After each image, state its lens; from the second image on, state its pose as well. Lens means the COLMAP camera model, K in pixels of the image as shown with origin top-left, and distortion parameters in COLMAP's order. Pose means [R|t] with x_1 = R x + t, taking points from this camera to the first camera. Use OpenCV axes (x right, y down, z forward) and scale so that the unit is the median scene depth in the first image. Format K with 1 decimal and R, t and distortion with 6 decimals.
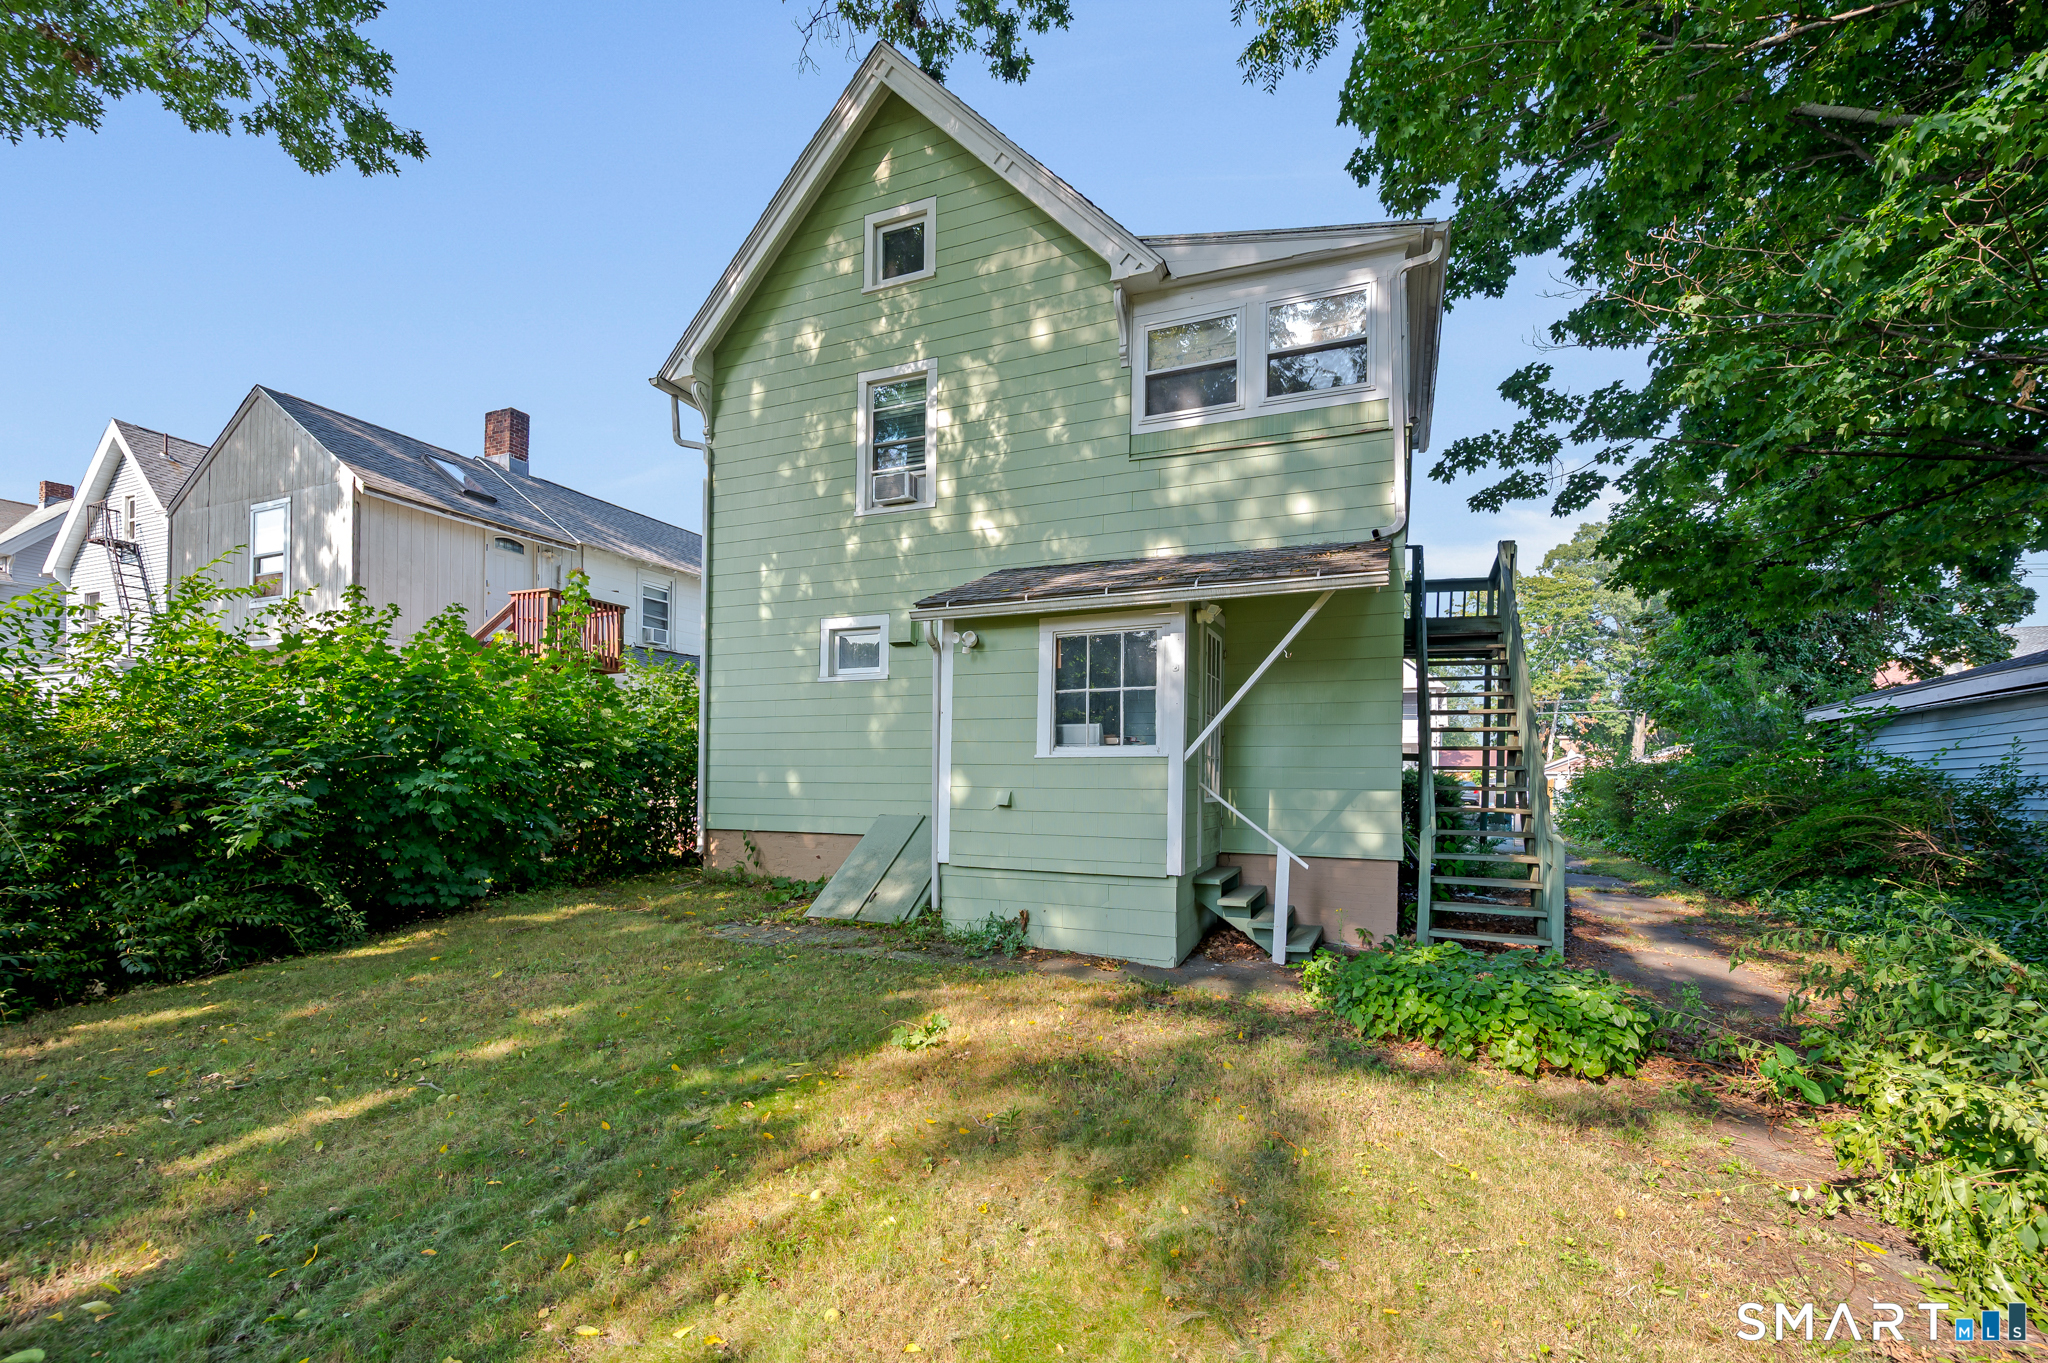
lens RADIAL K [[860.6, 0, 1019.9], [0, 860.6, 782.7], [0, 0, 1]] dist [-0.002129, -0.000355]
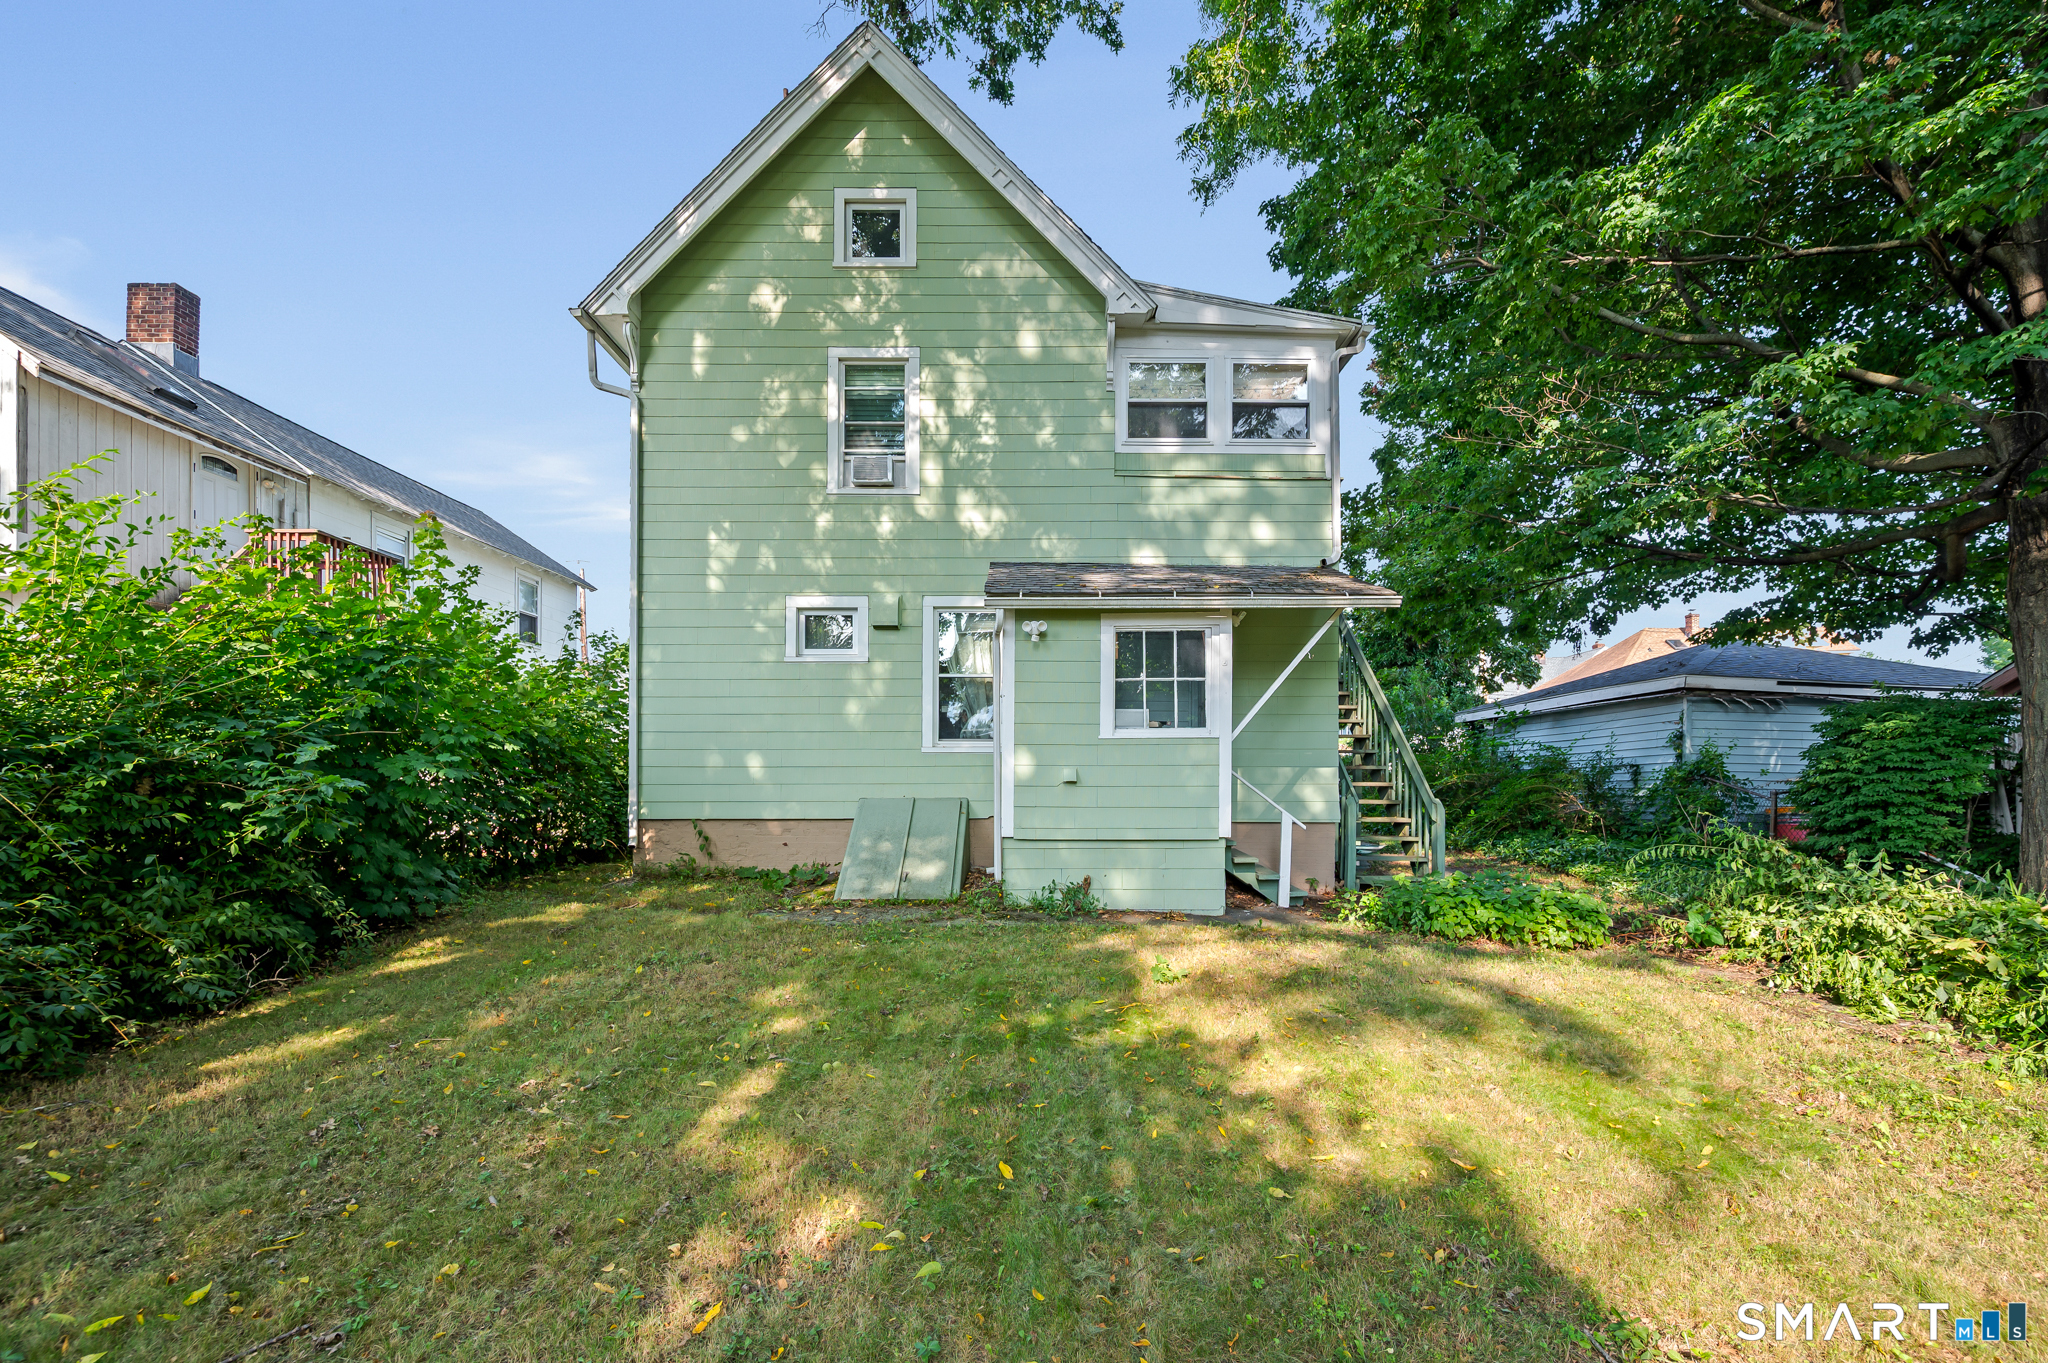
lens RADIAL K [[897.5, 0, 1022.2], [0, 897.5, 784.4], [0, 0, 1]] dist [-0.010405, 0.000099]
pose [[0.919821, -0.012736, 0.392132, -0.417171], [0.010811, 0.999916, 0.007116, 0.017023], [-0.392189, -0.002306, 0.919882, -0.023086]]
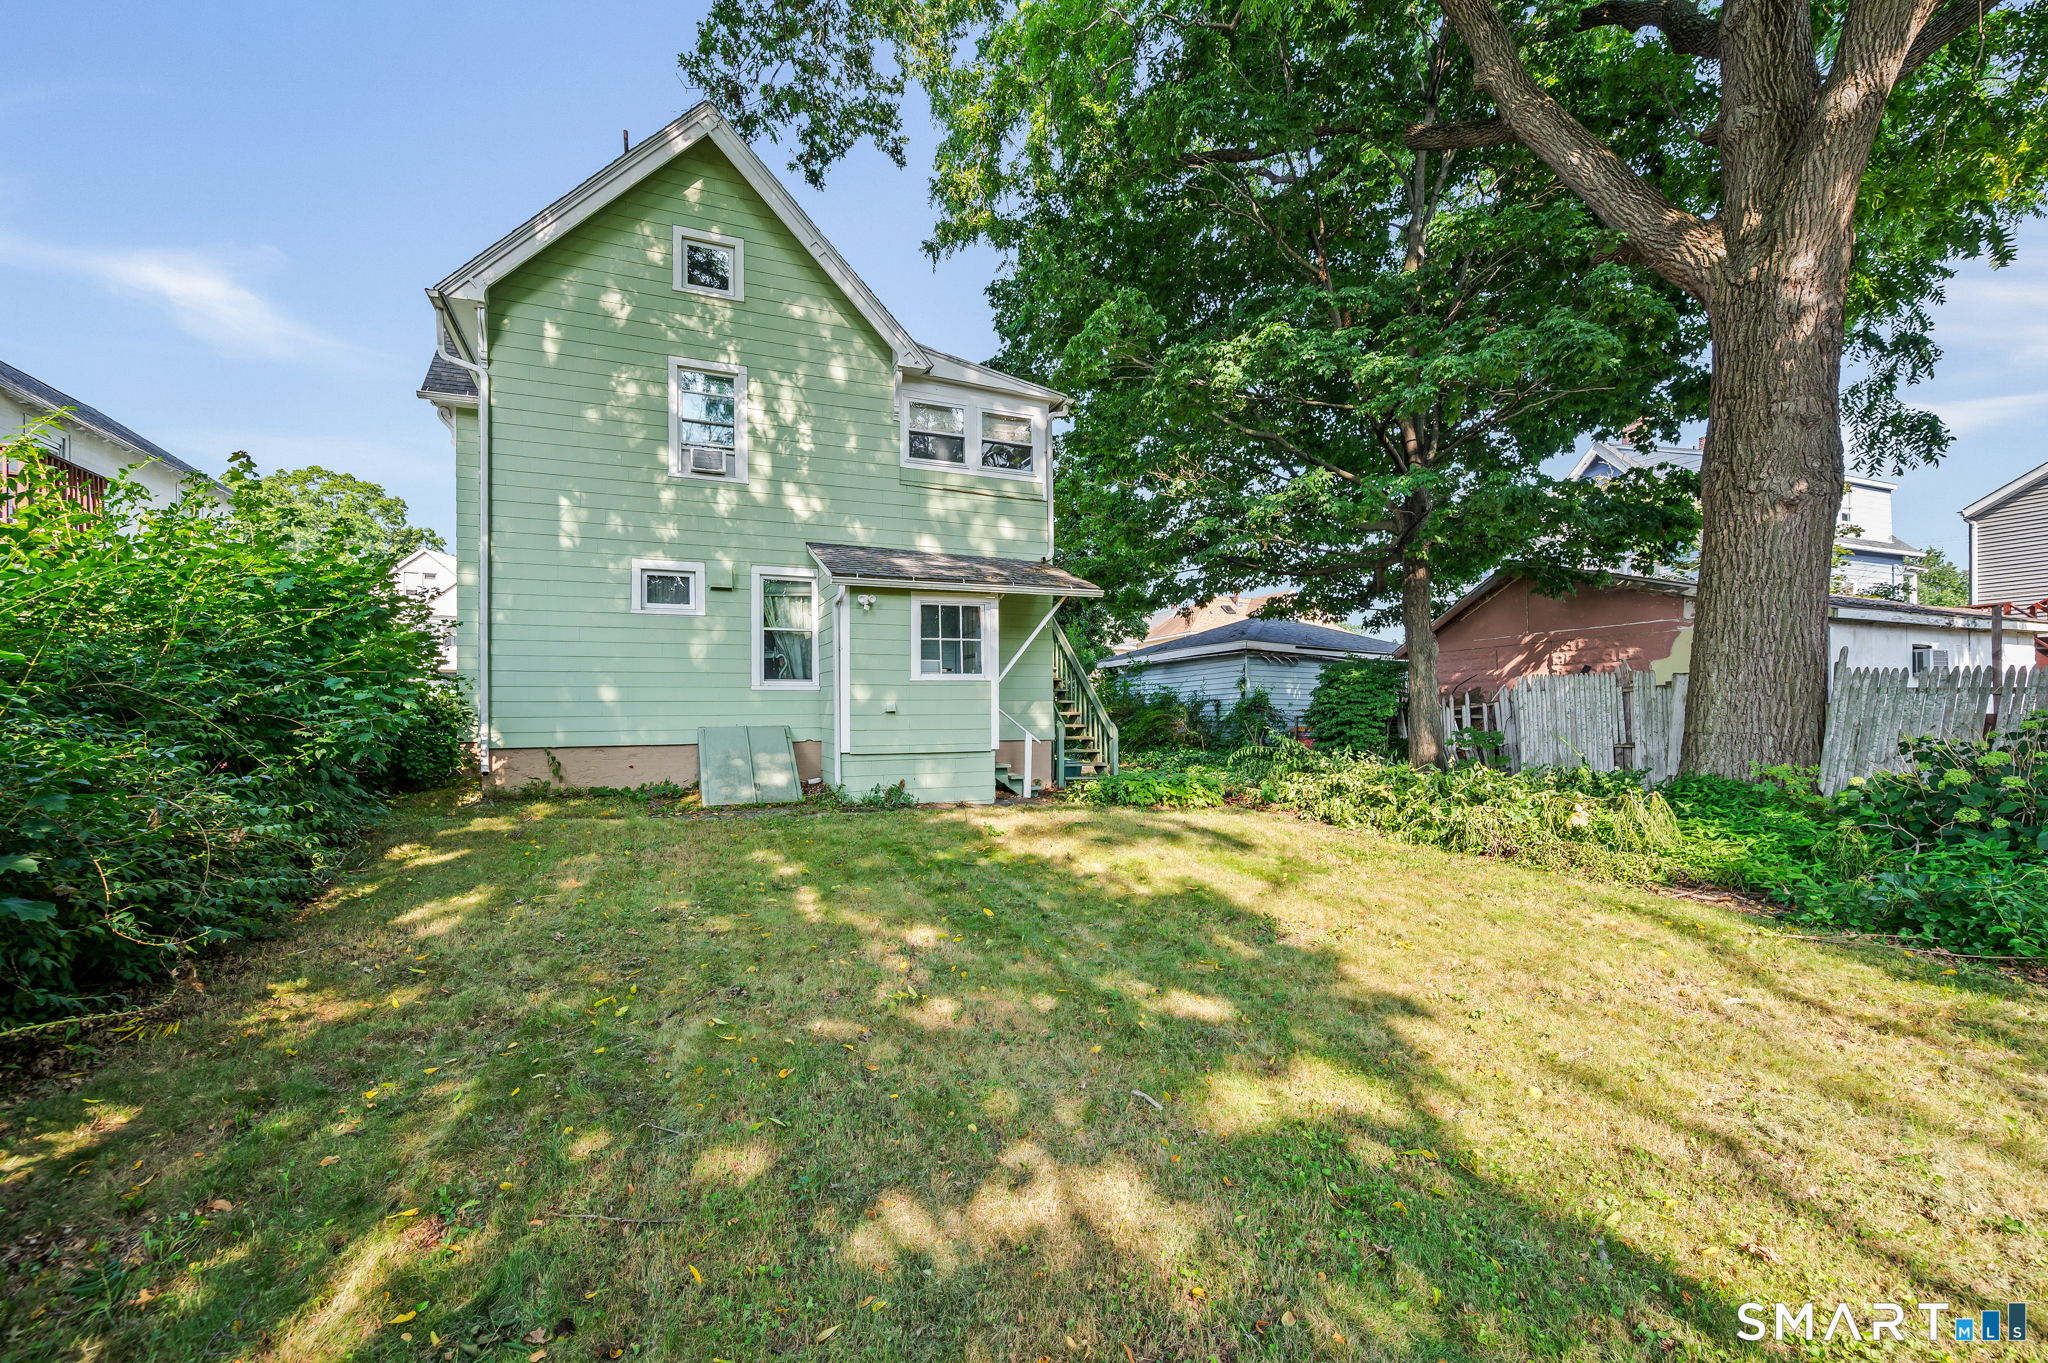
lens RADIAL K [[846.1, 0, 1028.9], [0, 846.1, 707.8], [0, 0, 1]] dist [-0.000553, 0.000002]
pose [[0.691597, -0.010597, 0.722206, -0.738232], [0.016149, 0.999869, -0.000794, 0.019901], [-0.722103, 0.012212, 0.691678, -0.165101]]
